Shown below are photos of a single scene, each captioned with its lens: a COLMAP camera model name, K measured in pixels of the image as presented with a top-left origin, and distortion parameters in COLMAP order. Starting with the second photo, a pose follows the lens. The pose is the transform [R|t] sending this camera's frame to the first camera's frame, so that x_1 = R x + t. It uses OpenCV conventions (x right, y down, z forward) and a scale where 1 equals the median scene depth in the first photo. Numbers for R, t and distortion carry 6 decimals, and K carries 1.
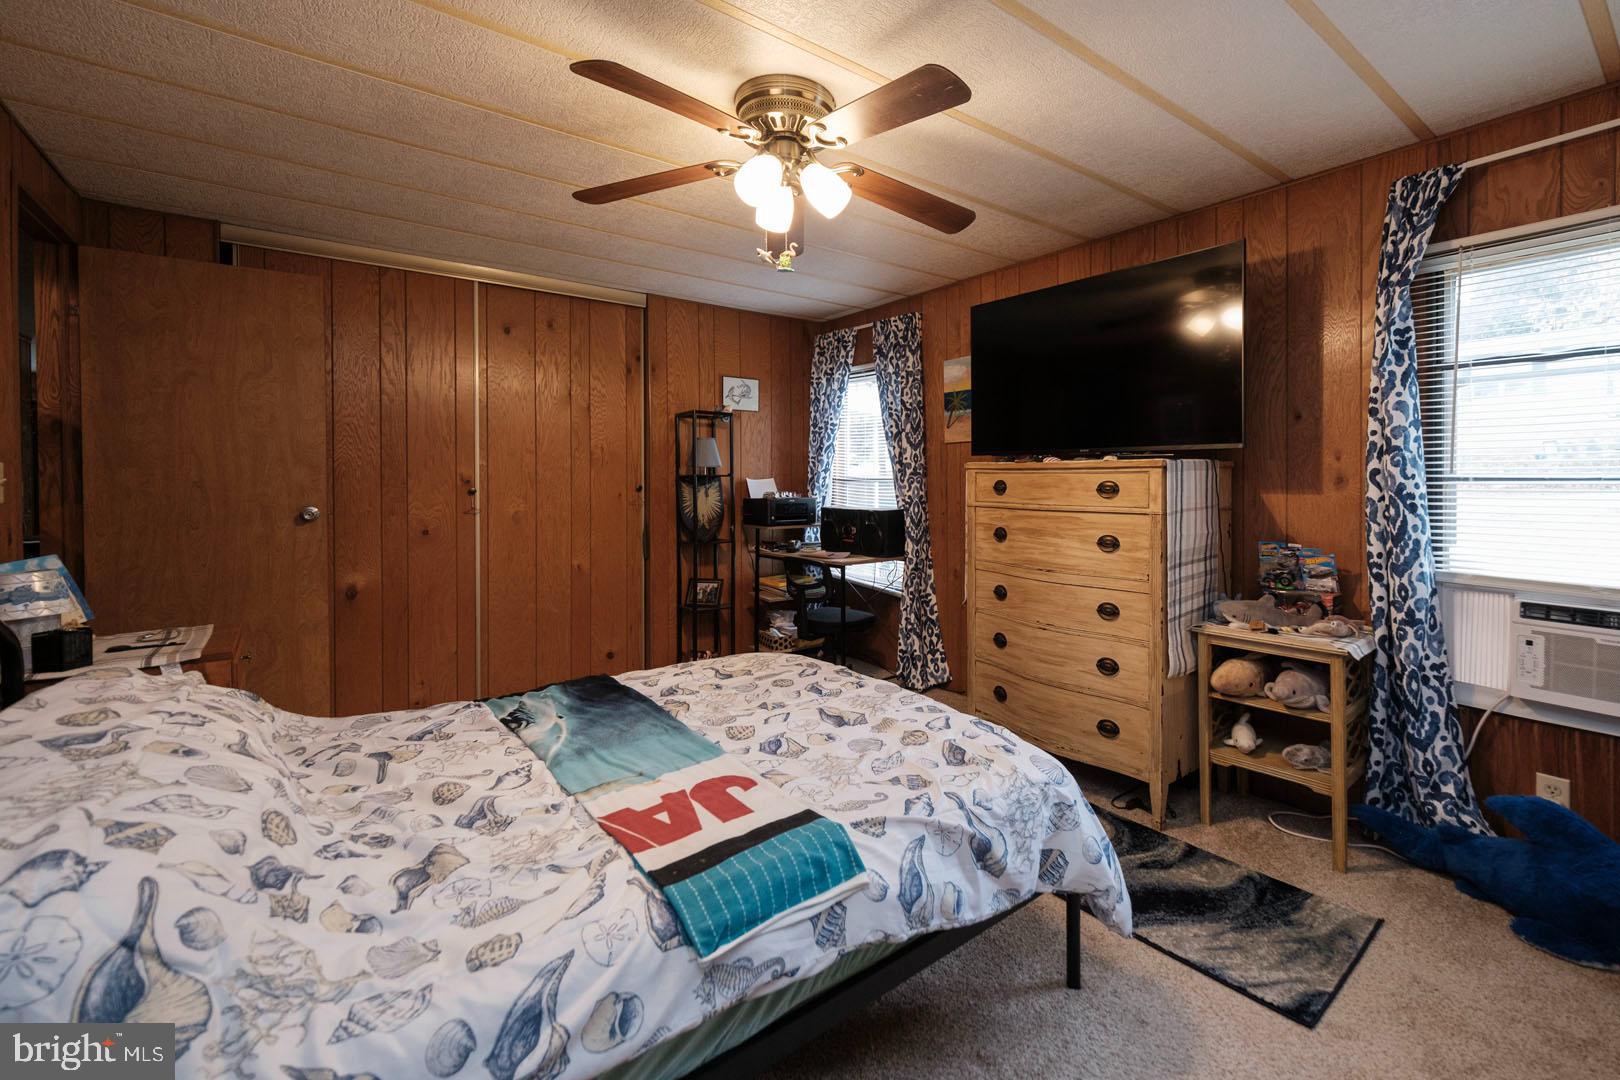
lens RADIAL K [[691.2, 0, 850.5], [0, 691.2, 484.0], [0, 0, 1]] dist [0.000648, -0.000125]
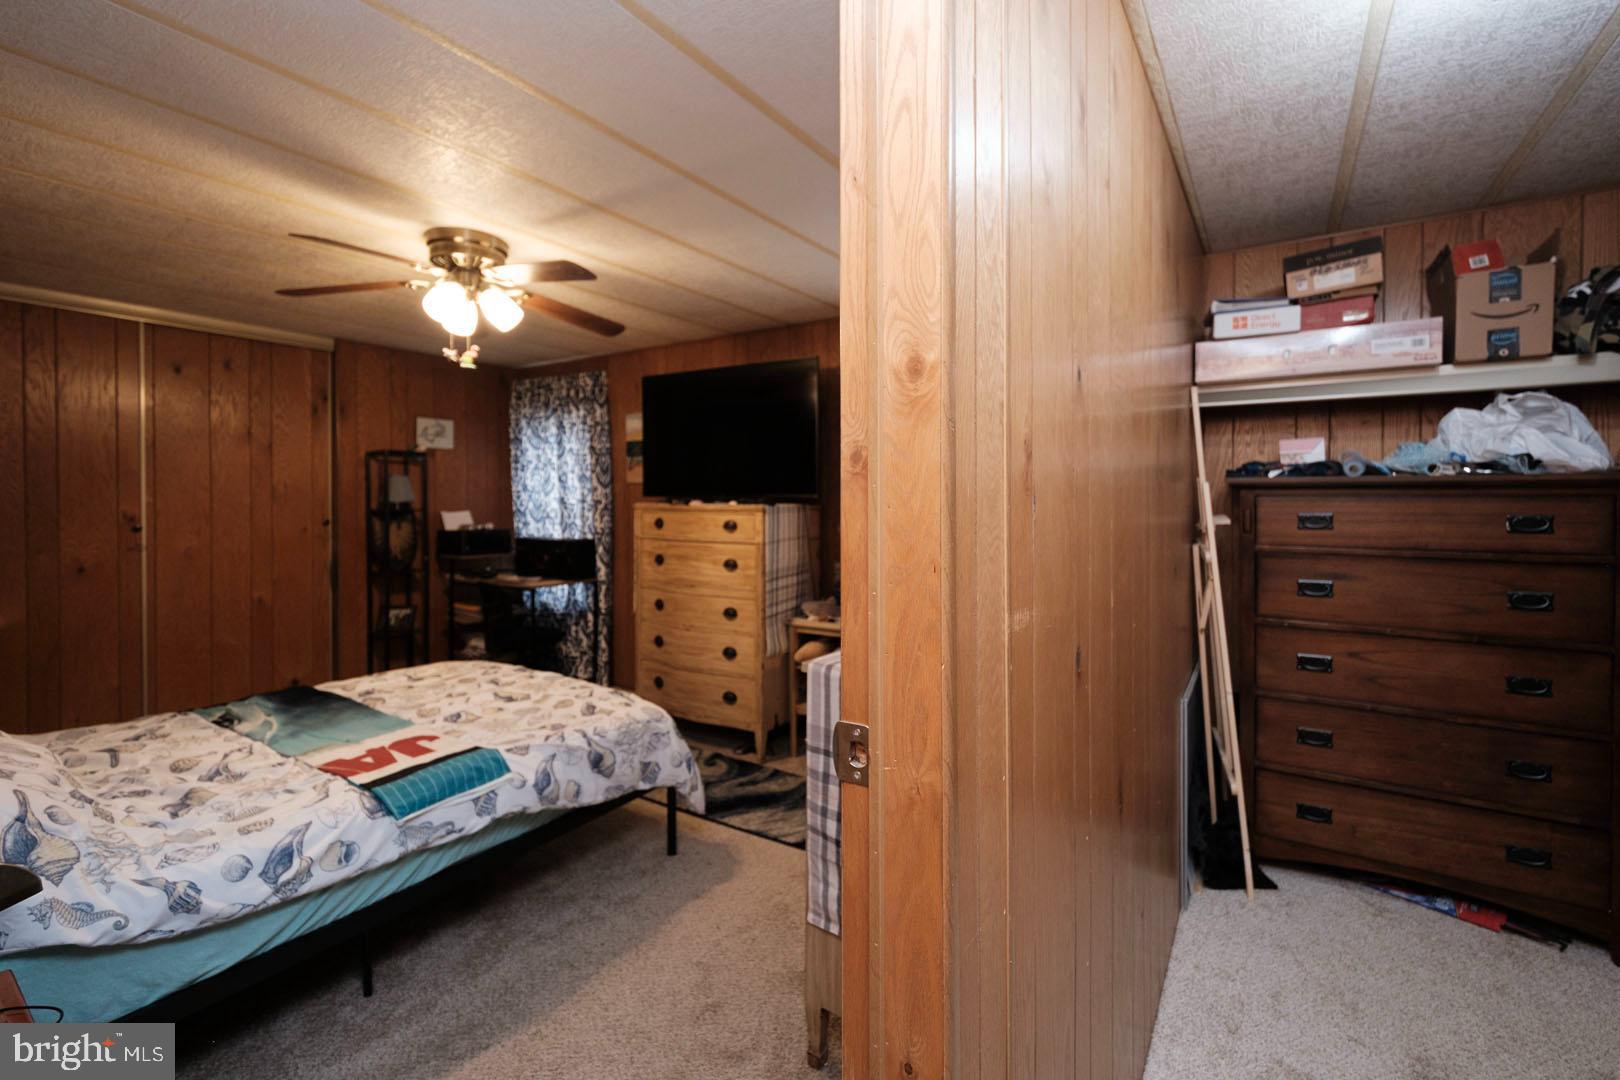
lens RADIAL K [[688.0, 0, 815.8], [0, 688.0, 507.3], [0, 0, 1]] dist [-0.010231, -0.000146]
pose [[0.942120, 0.001225, 0.335274, 0.092184], [-0.002559, 0.999990, 0.003535, -0.044234], [-0.335266, -0.004188, 0.942114, -0.456044]]
